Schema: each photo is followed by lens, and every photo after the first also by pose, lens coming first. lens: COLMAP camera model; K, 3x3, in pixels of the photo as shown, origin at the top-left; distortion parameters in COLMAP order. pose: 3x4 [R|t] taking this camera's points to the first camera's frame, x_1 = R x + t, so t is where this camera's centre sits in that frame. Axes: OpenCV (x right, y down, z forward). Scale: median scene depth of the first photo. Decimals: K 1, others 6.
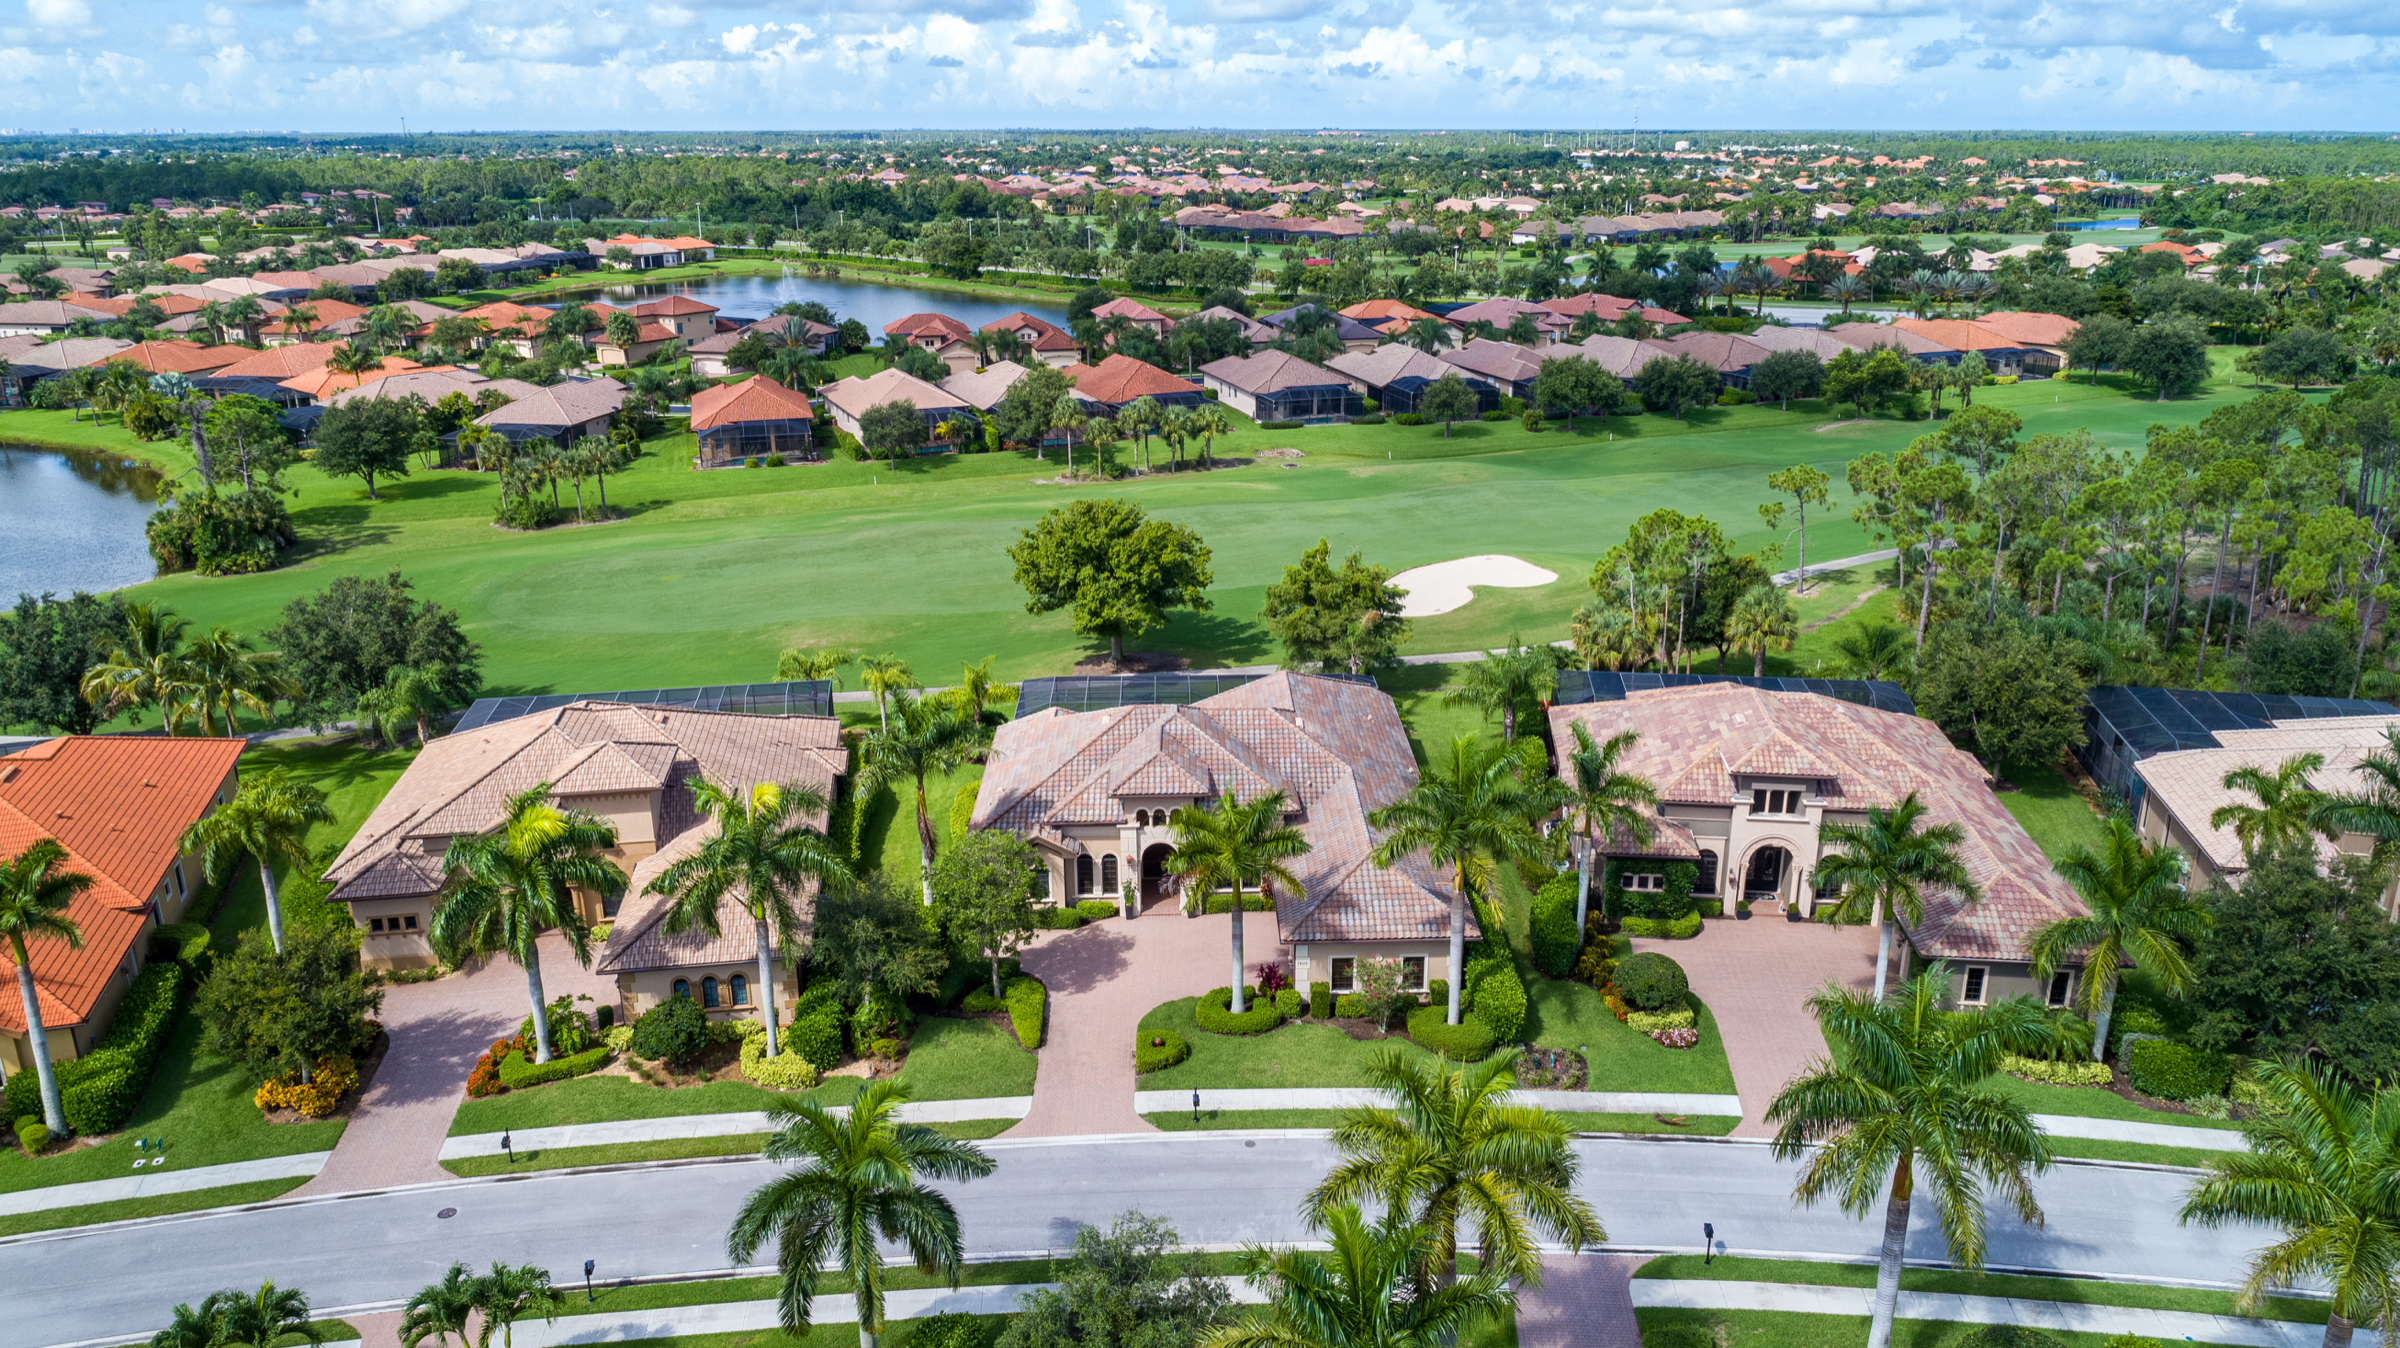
lens RADIAL K [[1605.6, 0, 1216.1], [0, 1605.6, 682.9], [0, 0, 1]] dist [-0.021845, 0.008502]
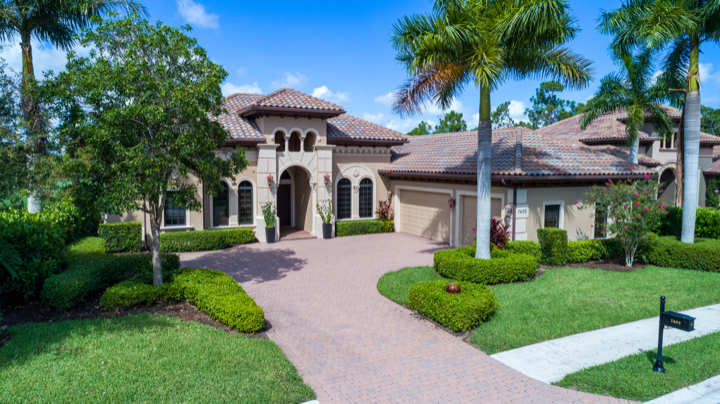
lens RADIAL K [[481.7, 0, 362.3], [0, 481.7, 200.6], [0, 0, 1]] dist [-0.021845, 0.008502]
pose [[0.906719, -0.024926, 0.420999, -0.130087], [0.121562, 0.971331, -0.204303, 0.193068], [-0.403837, 0.236423, 0.883754, 0.717543]]
